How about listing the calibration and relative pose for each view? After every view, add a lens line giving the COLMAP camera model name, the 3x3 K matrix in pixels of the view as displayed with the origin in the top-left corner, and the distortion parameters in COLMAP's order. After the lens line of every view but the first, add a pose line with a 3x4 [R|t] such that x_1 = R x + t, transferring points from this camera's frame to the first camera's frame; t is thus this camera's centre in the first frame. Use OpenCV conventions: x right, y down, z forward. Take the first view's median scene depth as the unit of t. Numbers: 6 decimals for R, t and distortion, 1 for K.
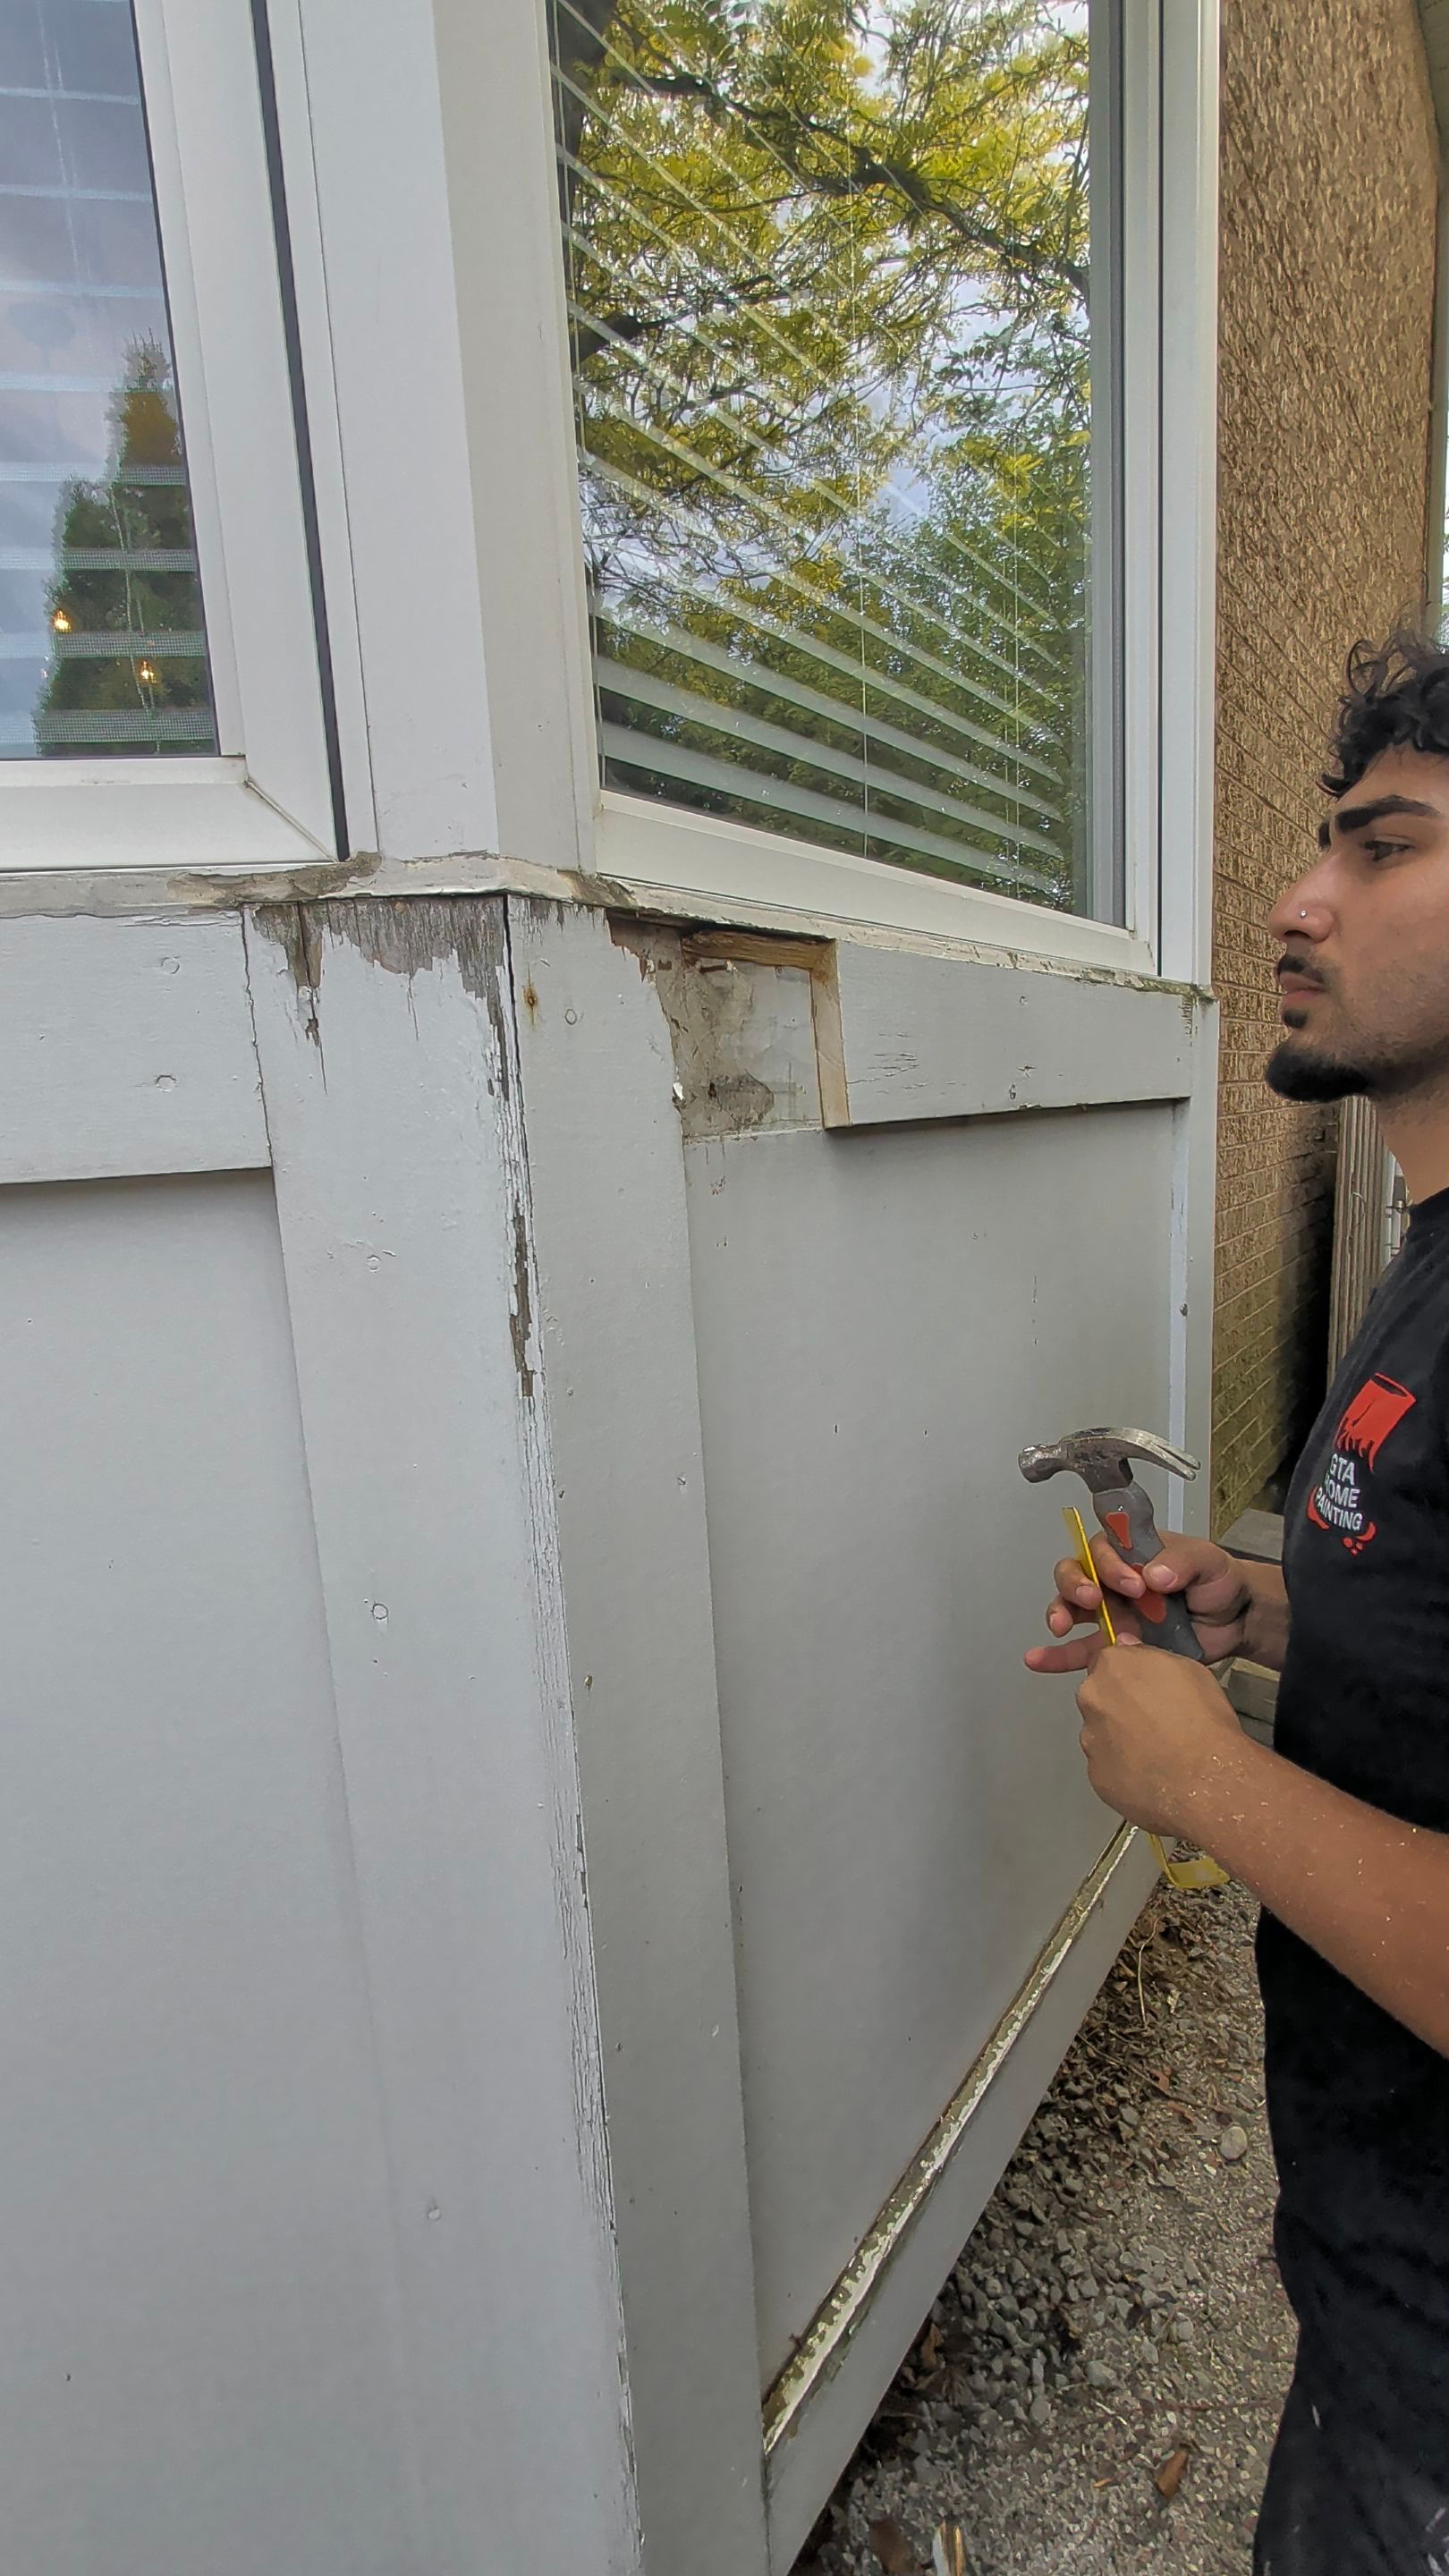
lens RADIAL K [[1148.2, 0, 724.5], [0, 1148.2, 1288.0], [0, 0, 1]] dist [-0.000092, -0.000504]
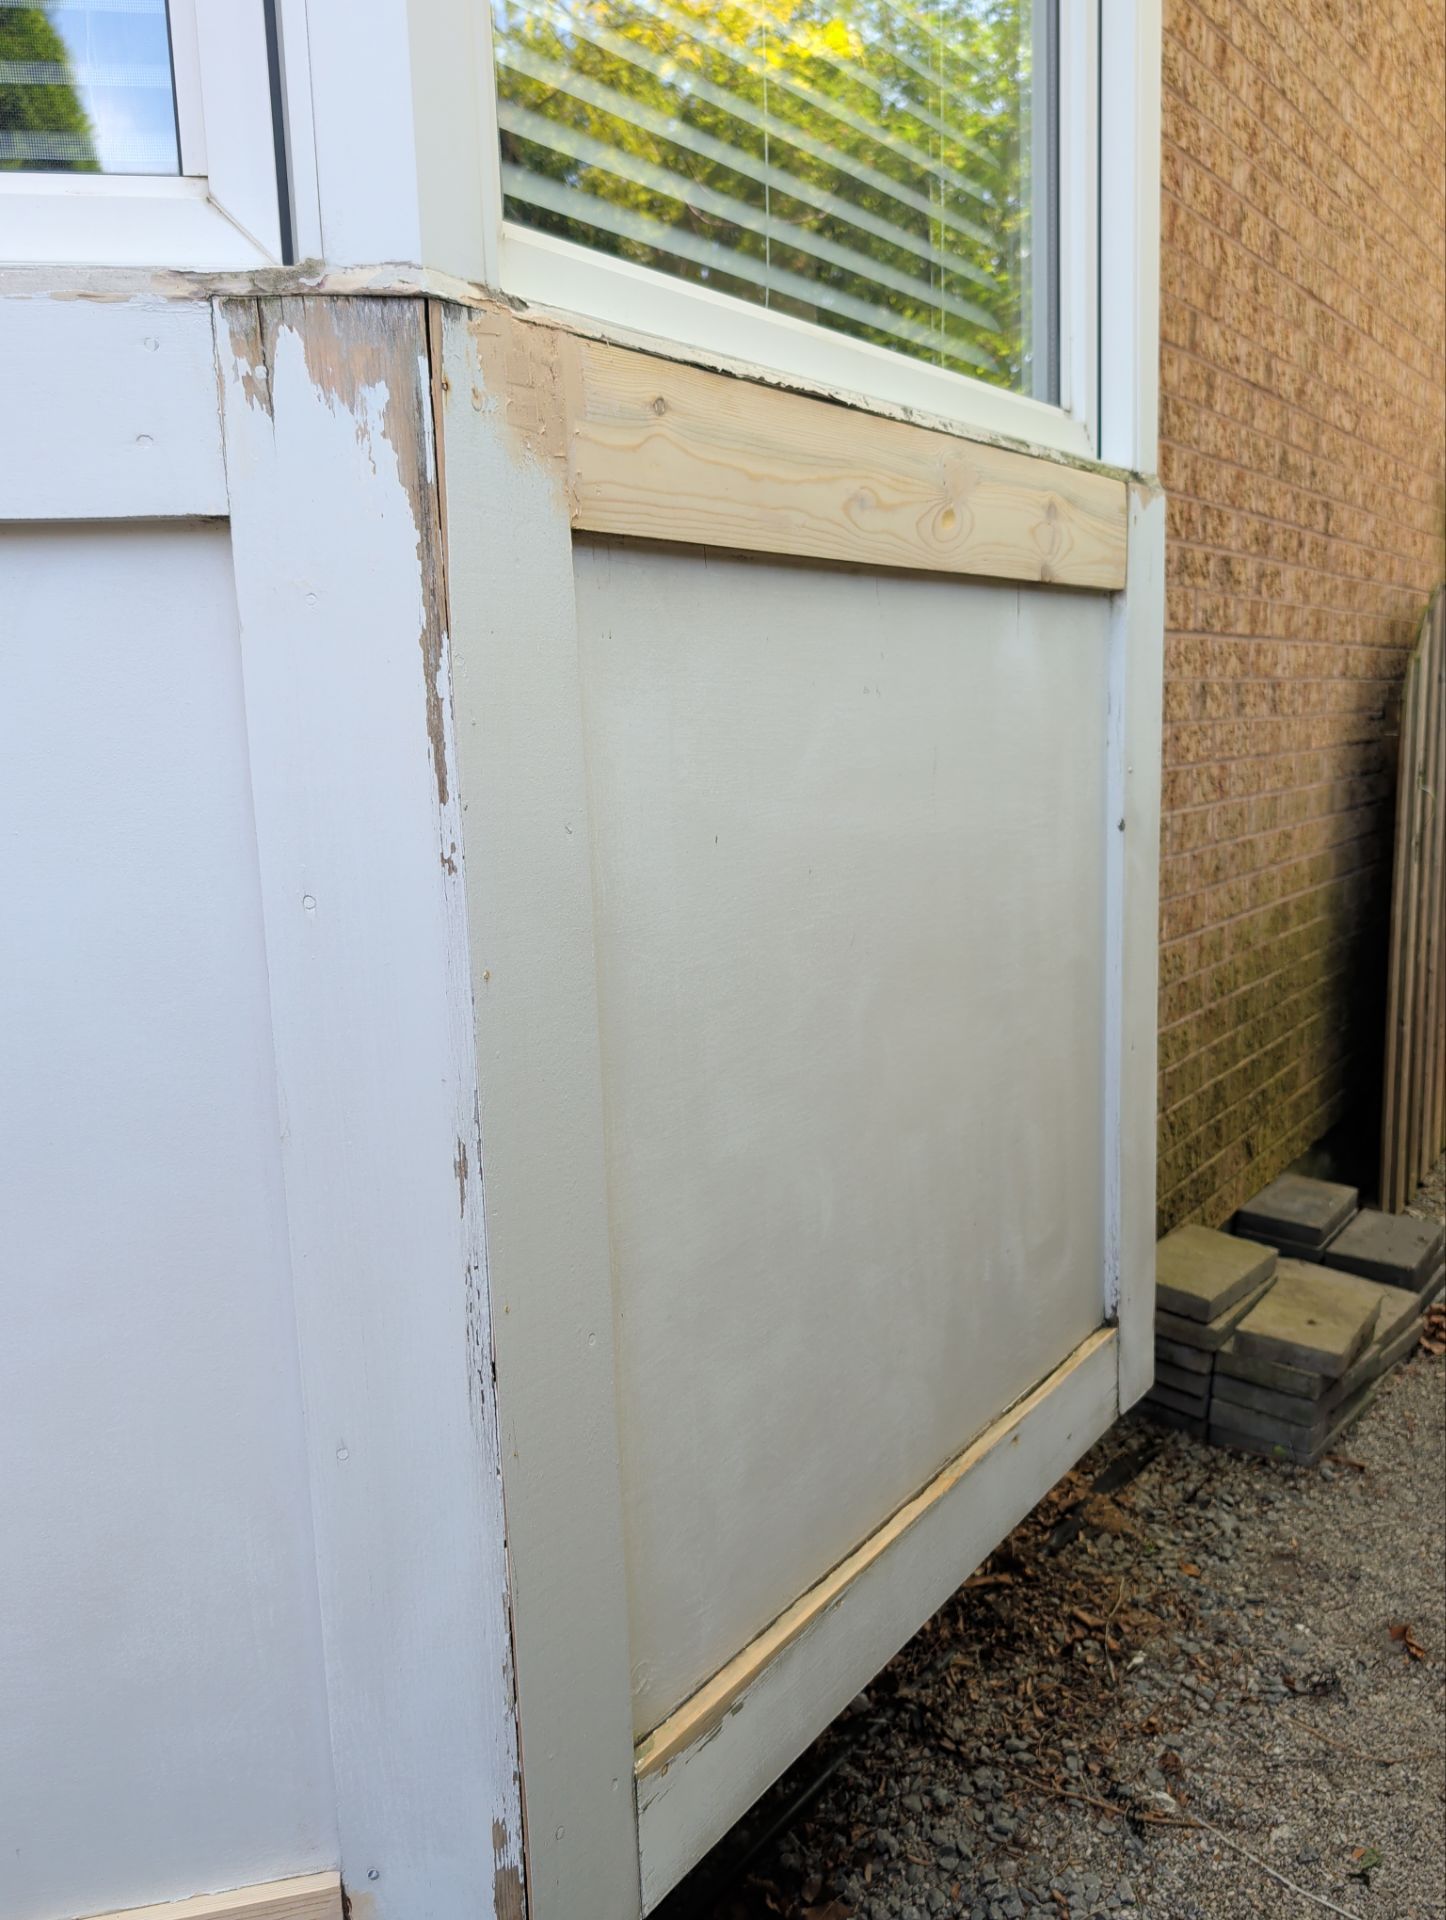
lens RADIAL K [[1611.9, 0, 726.7], [0, 1611.9, 967.1], [0, 0, 1]] dist [0.008850, 0.003264]
pose [[0.998685, 0.011822, 0.049881, 0.018611], [-0.011688, 0.999927, -0.002965, 0.133753], [-0.049912, 0.002378, 0.998751, -0.263922]]
